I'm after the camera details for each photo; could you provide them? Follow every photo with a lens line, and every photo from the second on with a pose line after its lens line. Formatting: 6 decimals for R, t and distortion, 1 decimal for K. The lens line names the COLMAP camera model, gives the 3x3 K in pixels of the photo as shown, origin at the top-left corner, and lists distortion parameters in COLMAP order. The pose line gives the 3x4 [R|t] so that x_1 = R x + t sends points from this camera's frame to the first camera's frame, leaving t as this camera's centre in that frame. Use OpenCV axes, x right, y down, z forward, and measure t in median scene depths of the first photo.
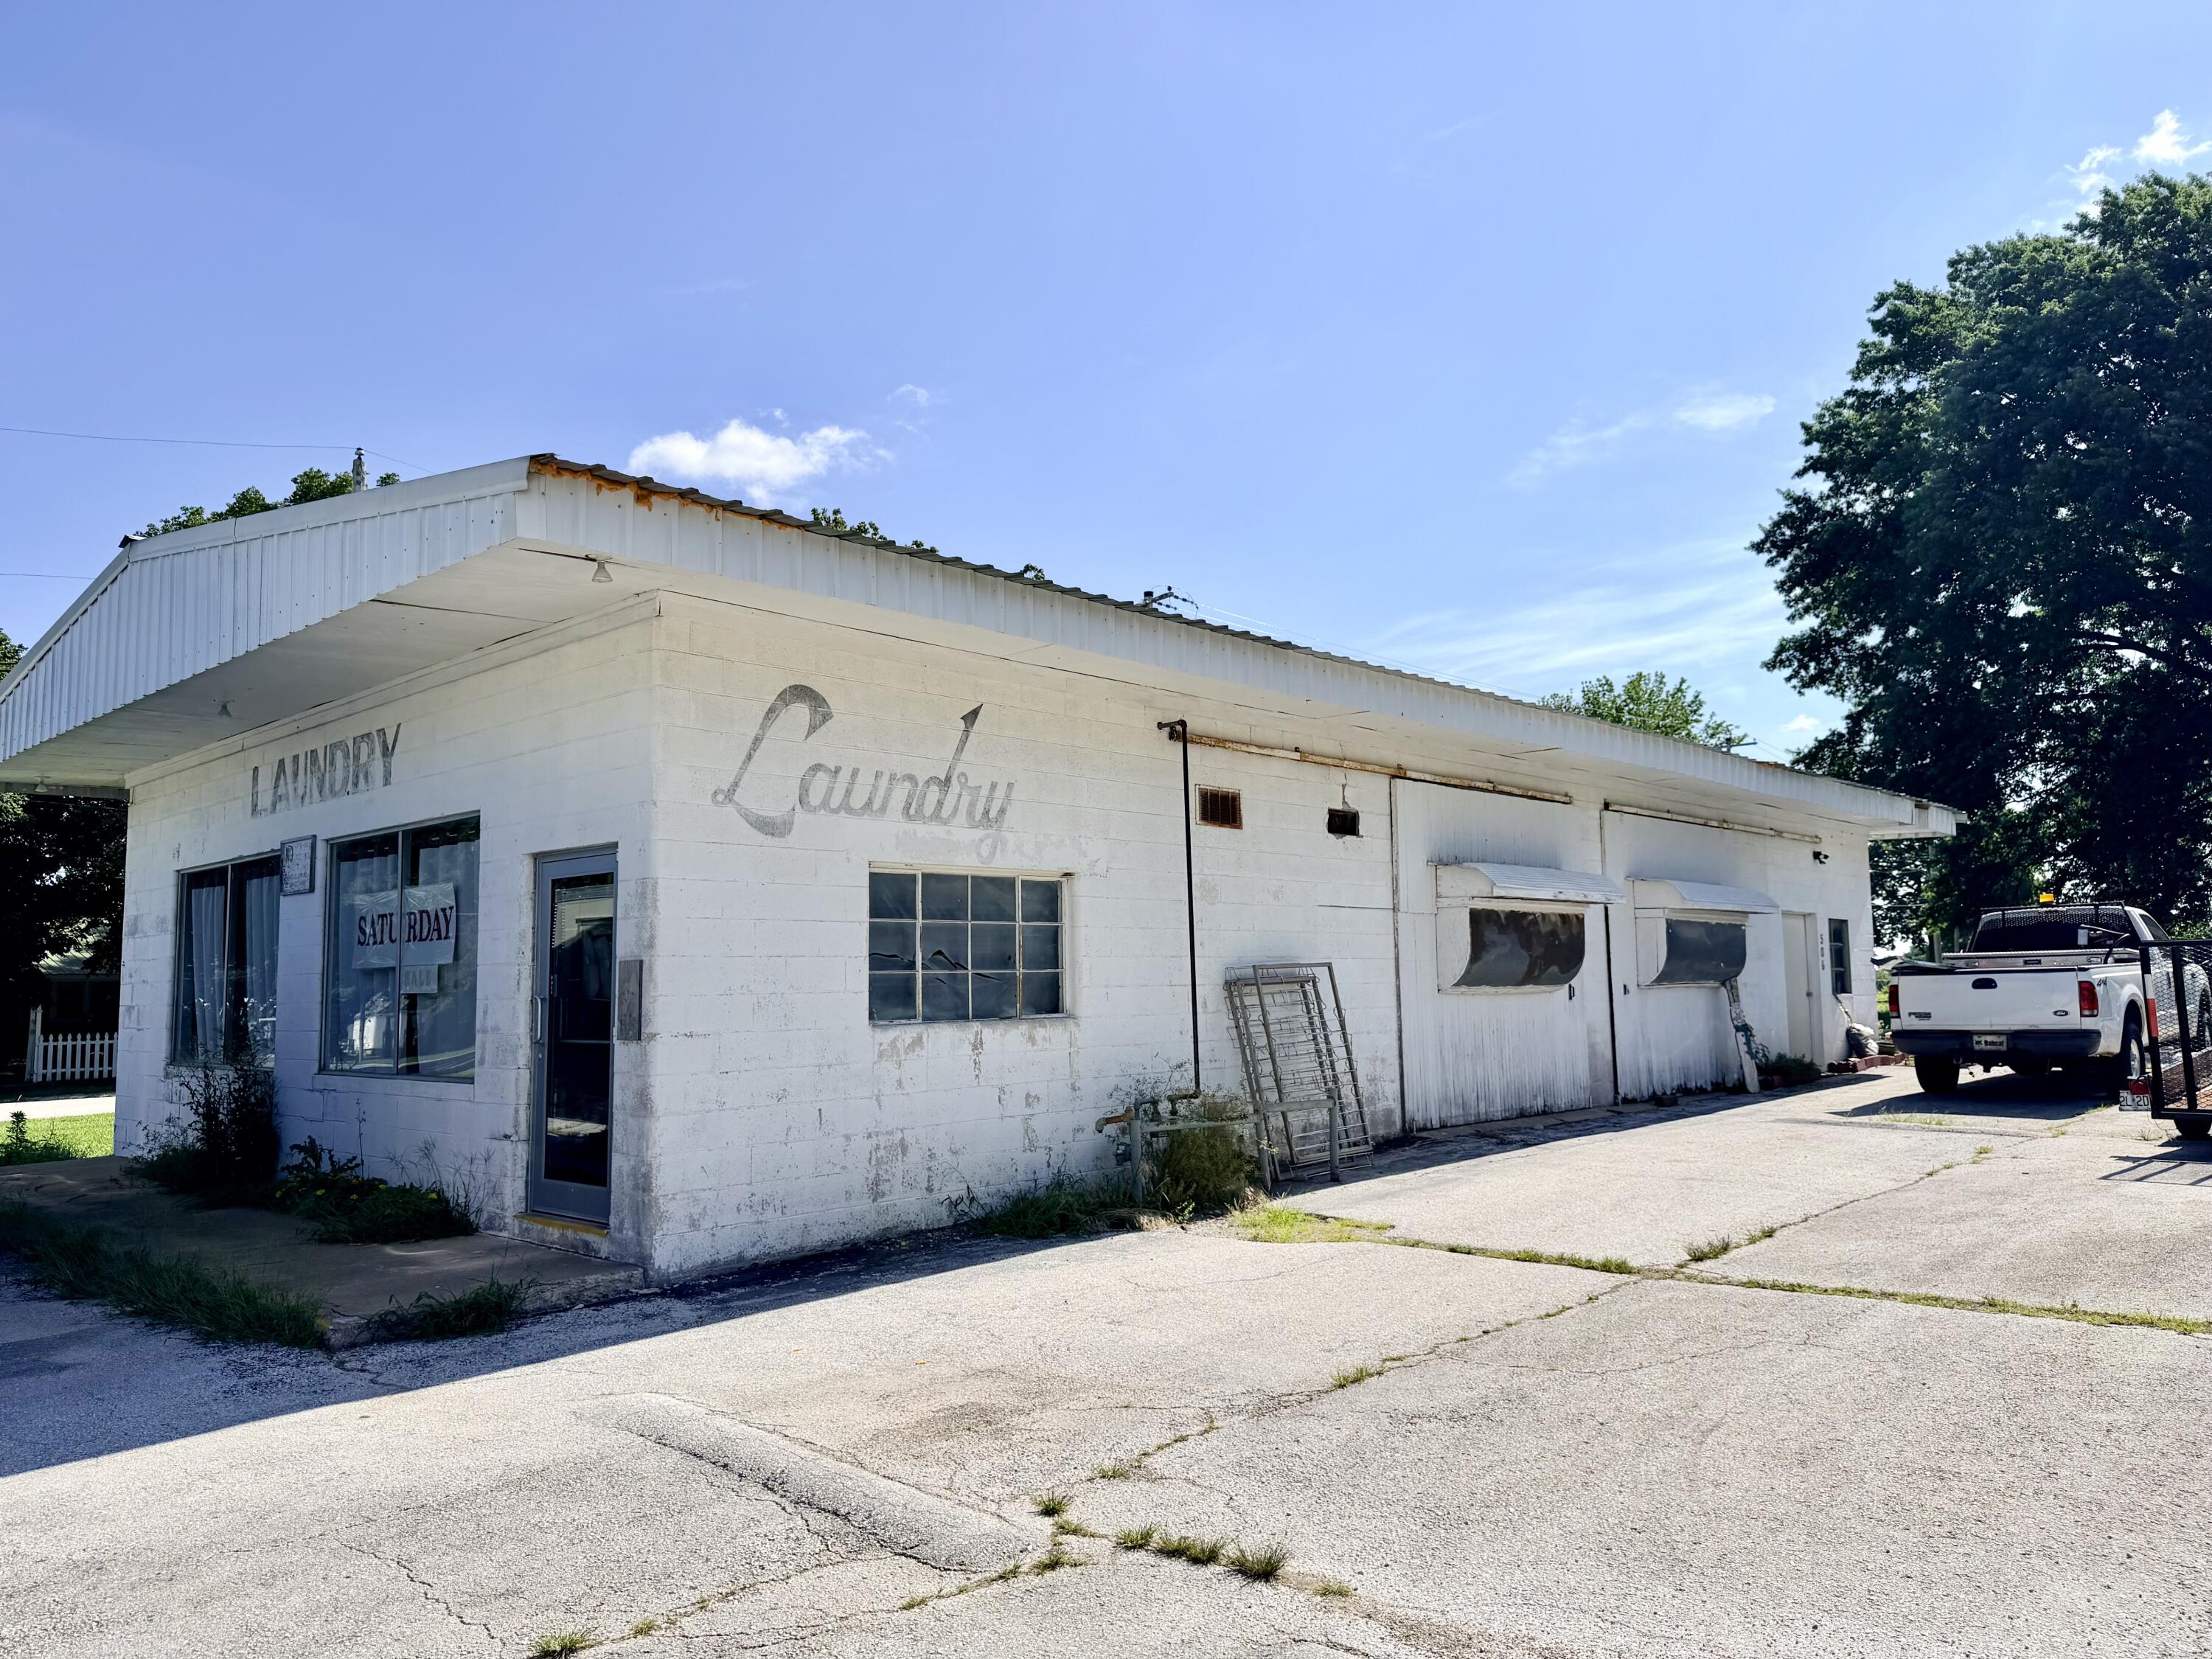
lens RADIAL K [[1551.9, 0, 1086.6], [0, 1551.9, 839.4], [0, 0, 1]] dist [0.061065, -0.074574]
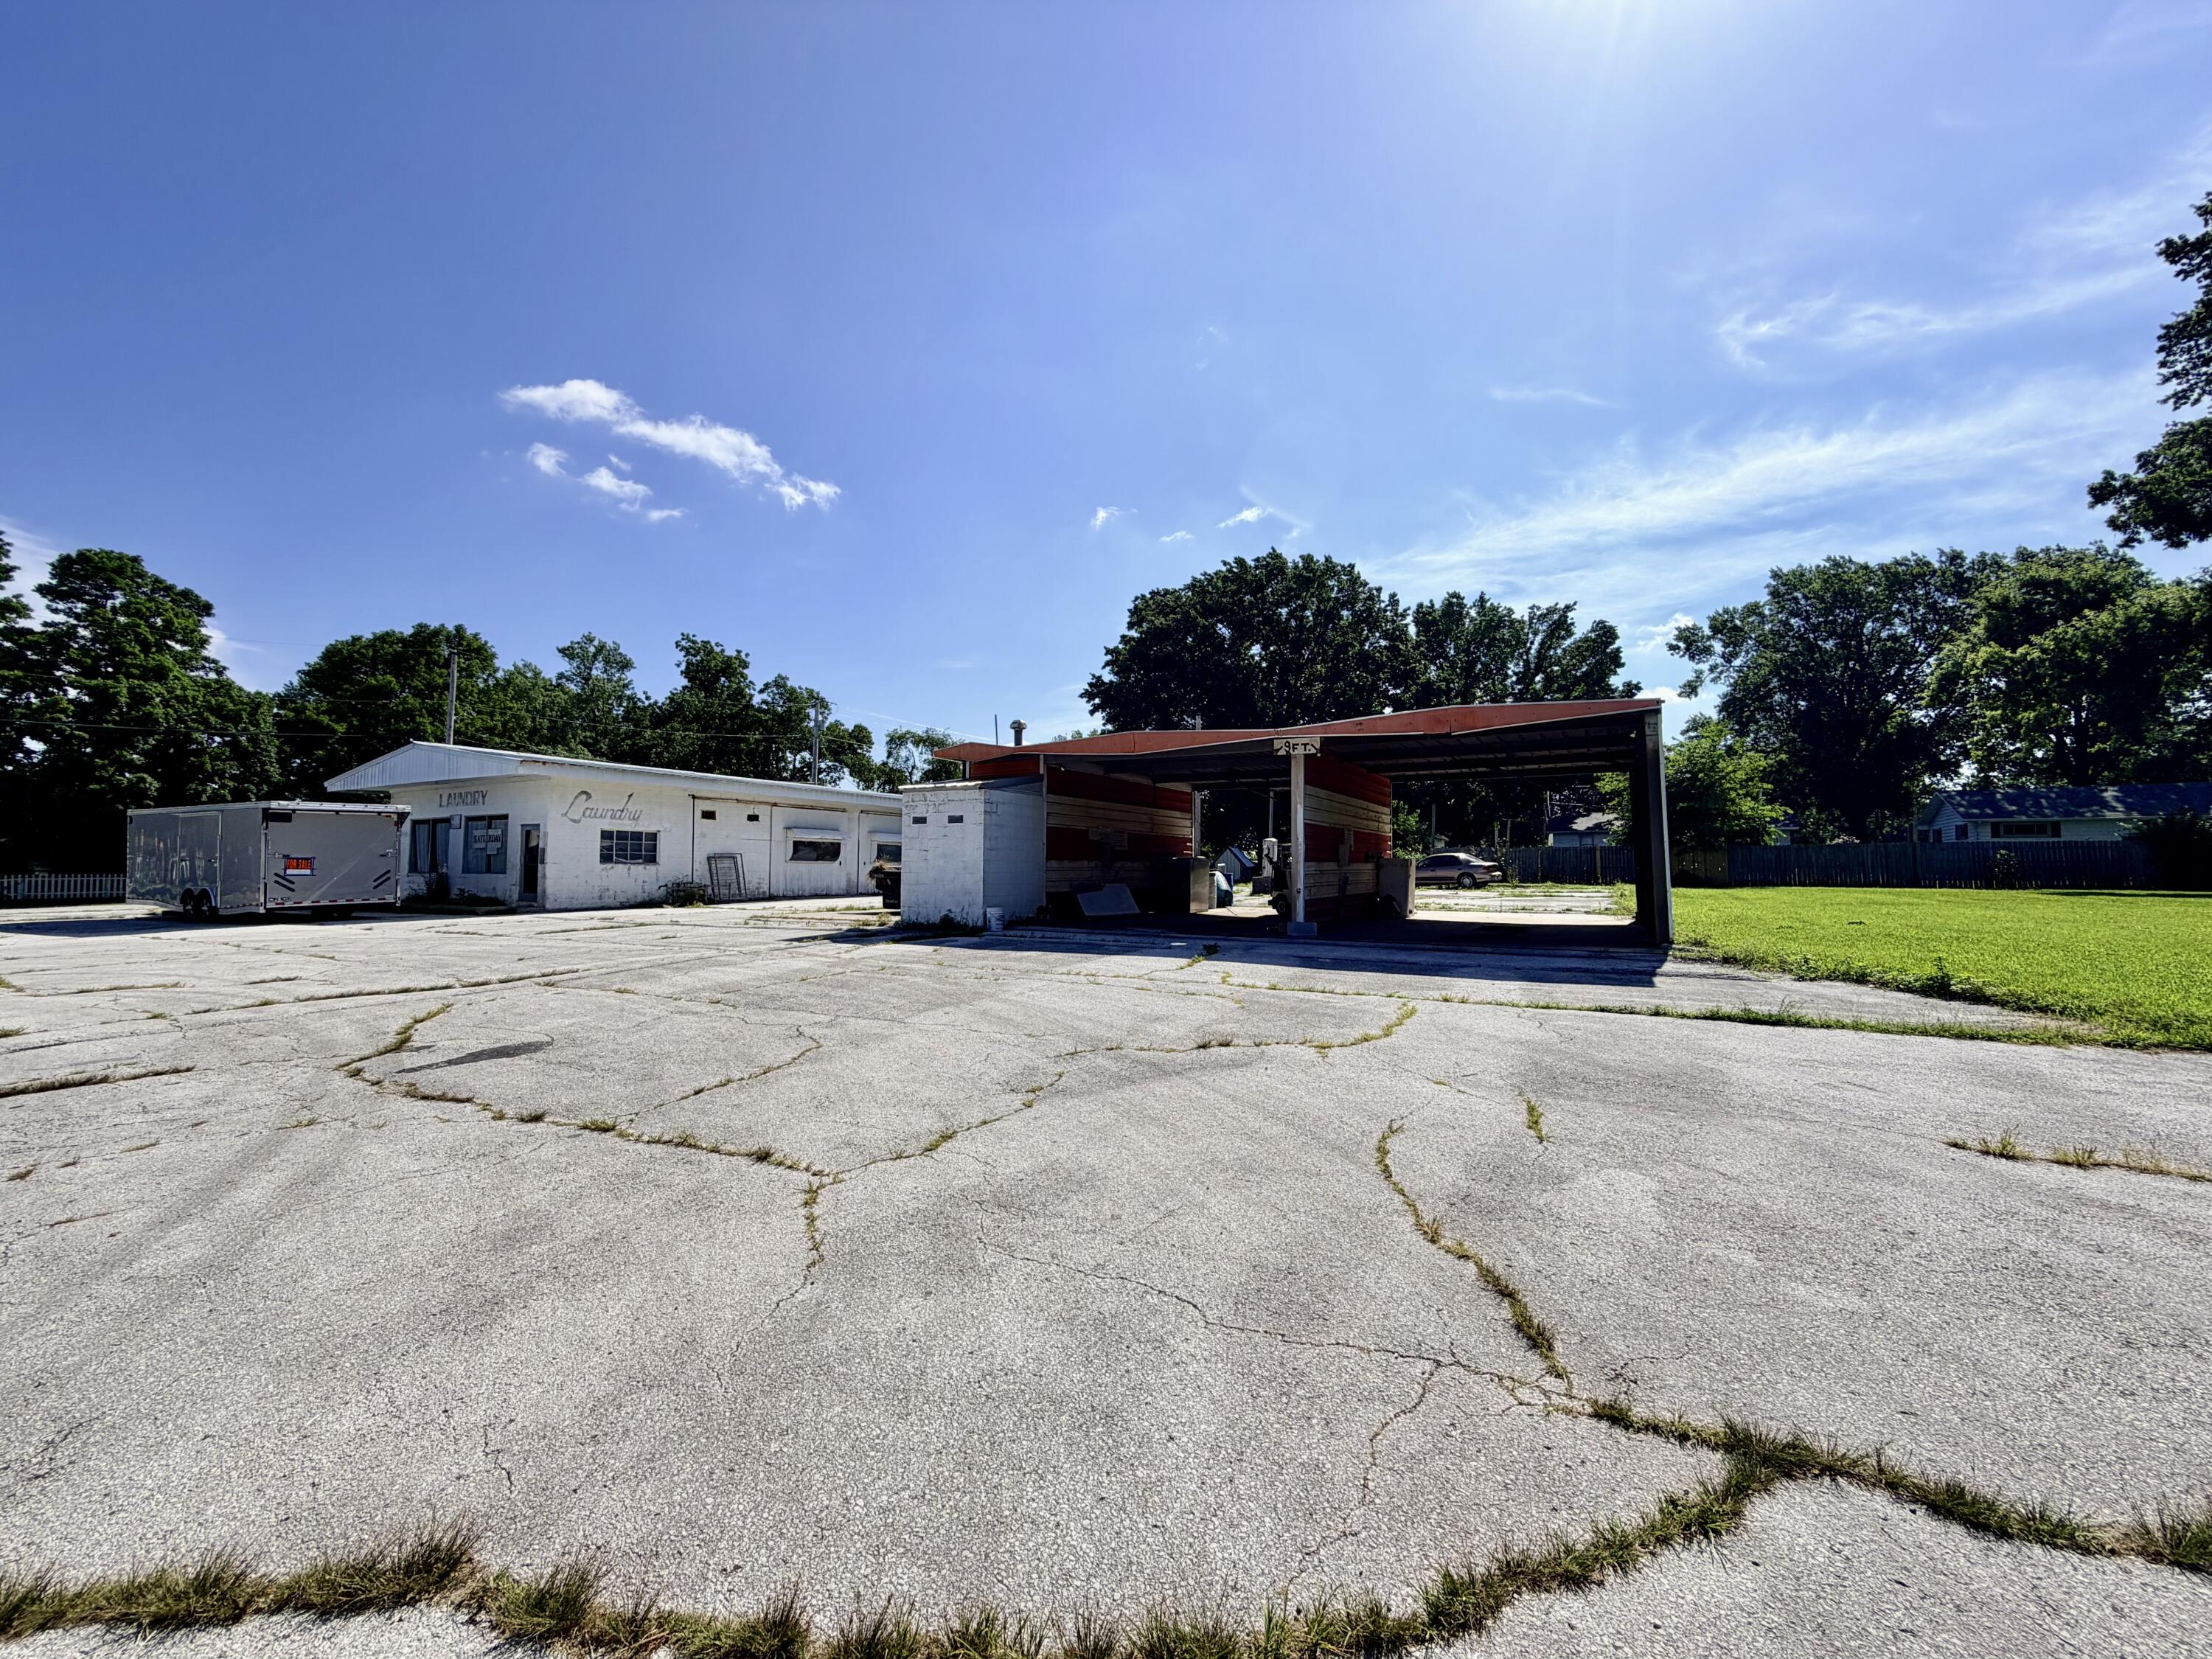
lens RADIAL K [[888.3, 0, 1092.1], [0, 888.3, 836.6], [0, 0, 1]] dist [-0.000782, -0.000739]
pose [[0.977078, 0.028991, 0.210897, 0.638938], [-0.040207, 0.997985, 0.049092, -0.130683], [-0.209049, -0.056446, 0.976275, -1.649049]]
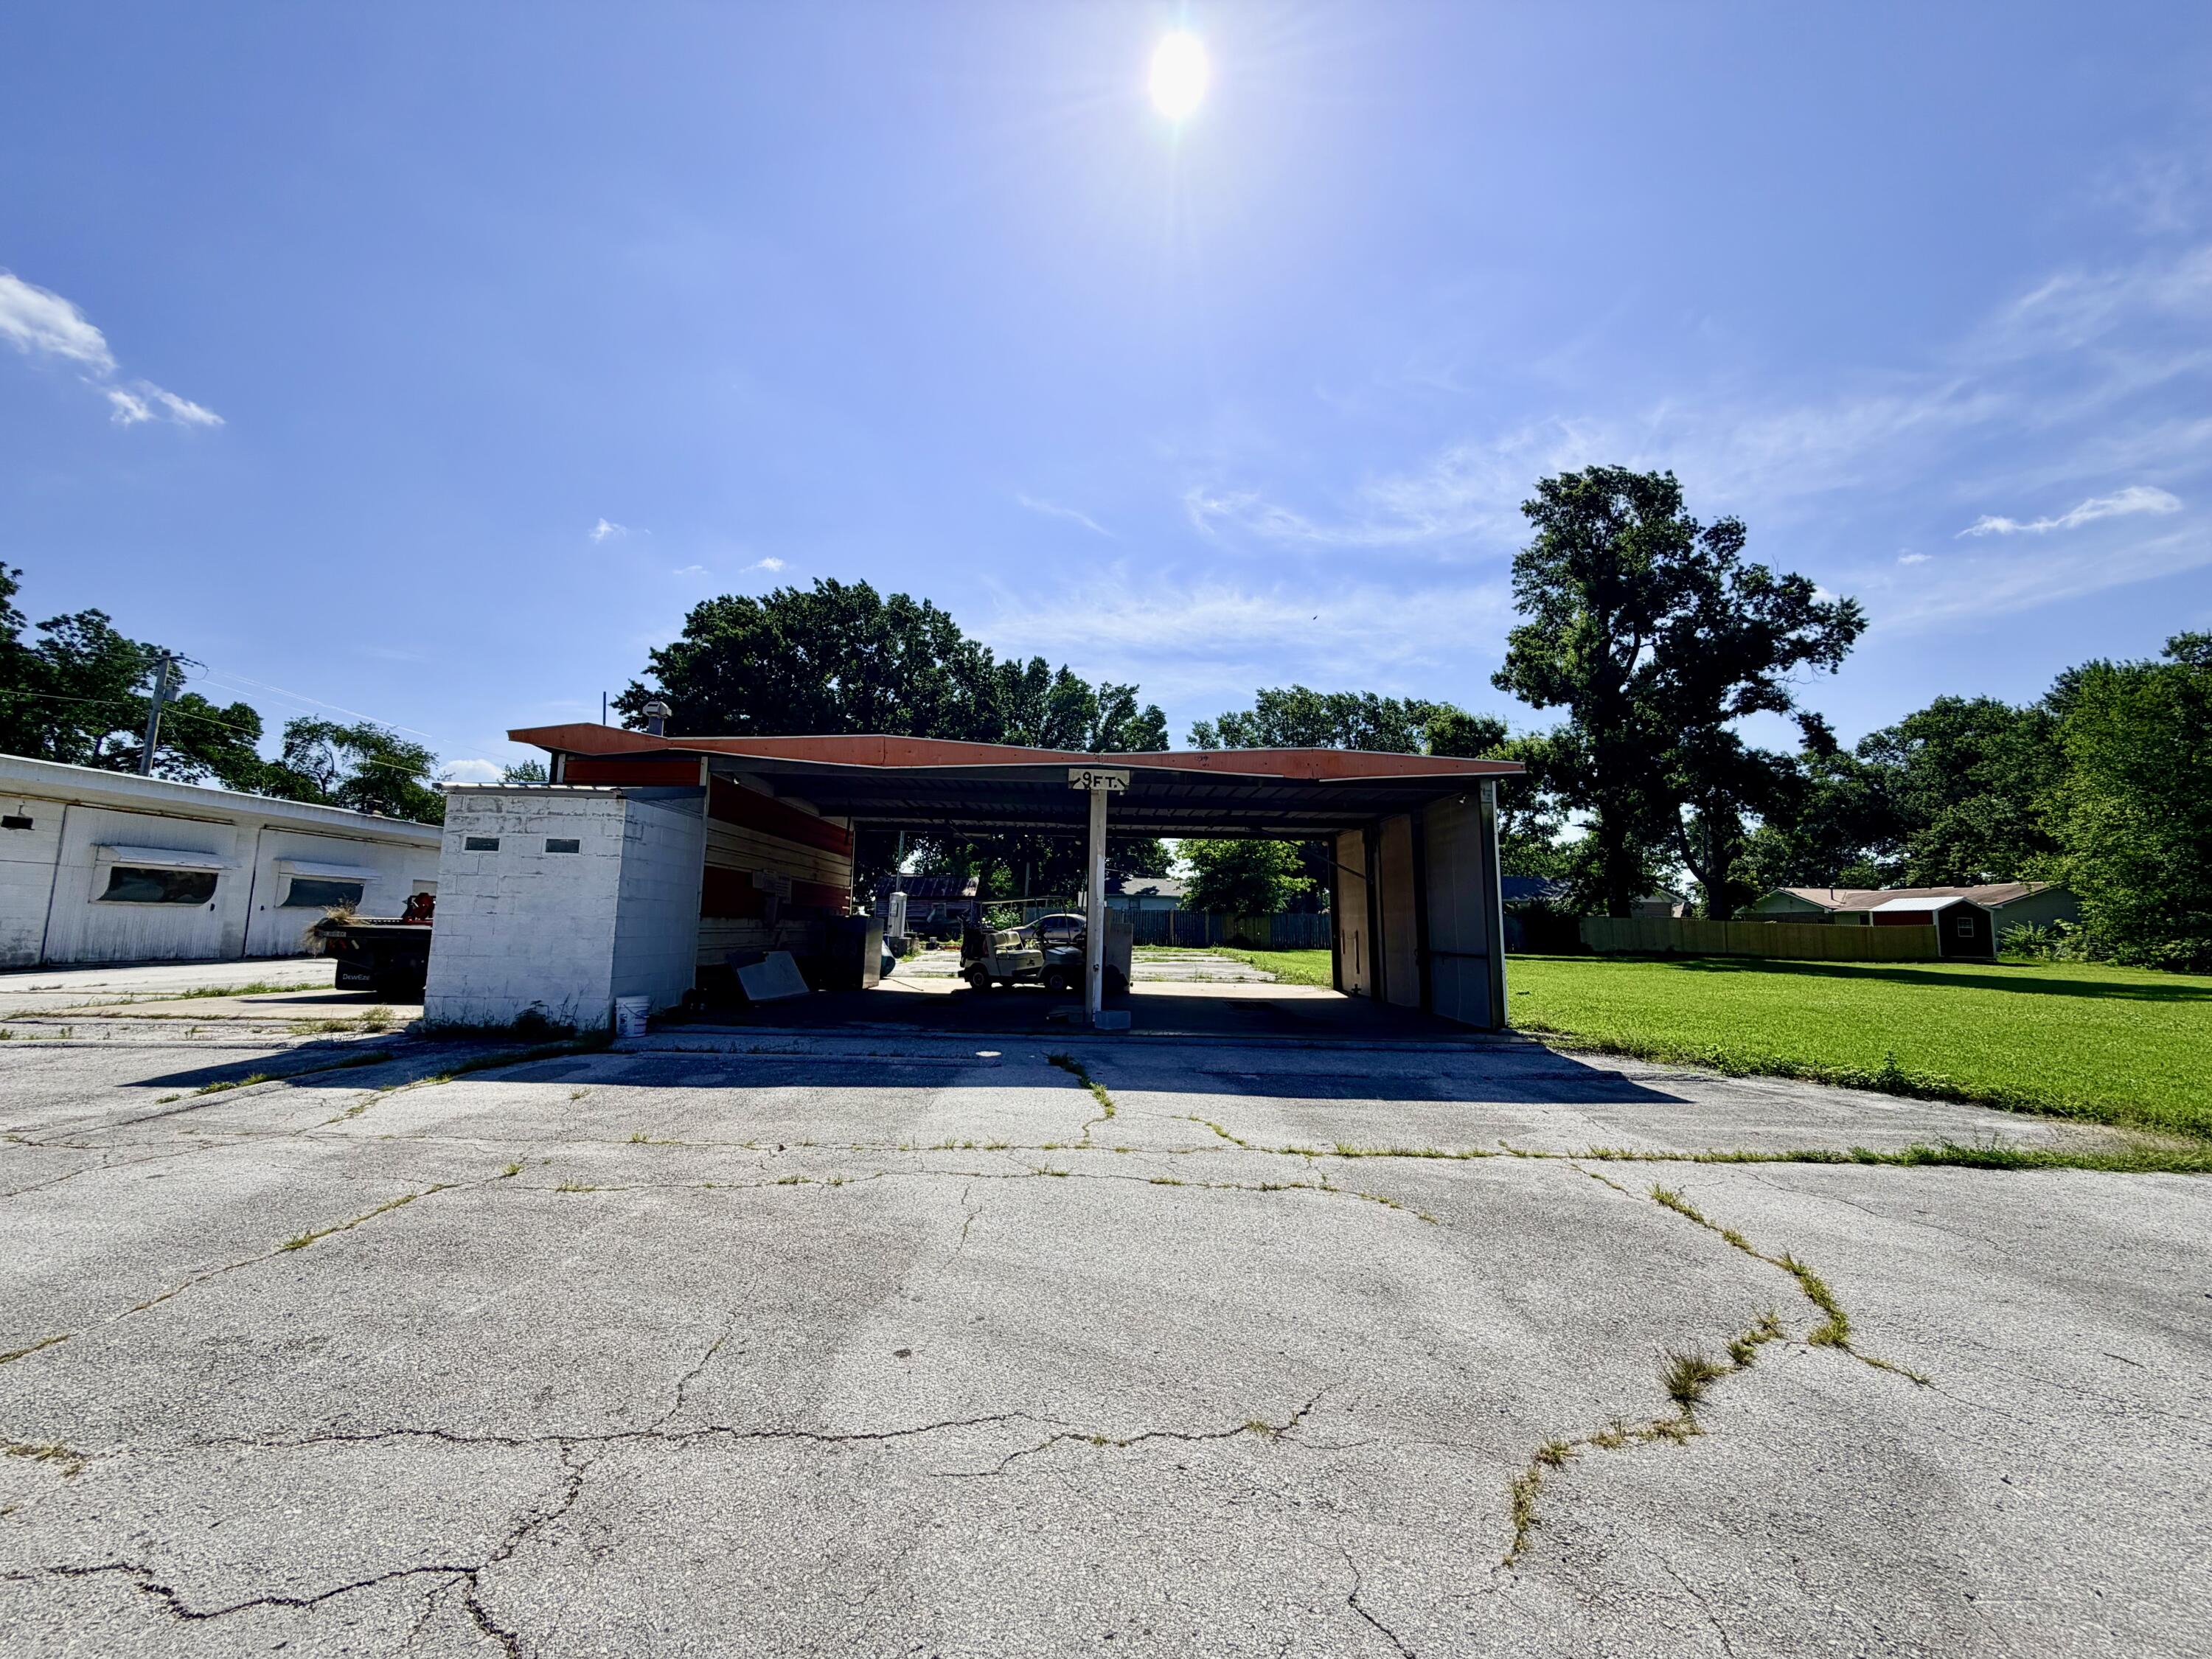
lens RADIAL K [[888.3, 0, 1103.7], [0, 888.3, 829.9], [0, 0, 1]] dist [-0.000782, -0.000739]
pose [[0.727544, 0.109233, 0.677309, 0.525639], [-0.097371, 0.993690, -0.055664, -0.097301], [-0.679116, -0.025452, 0.733589, -1.163736]]
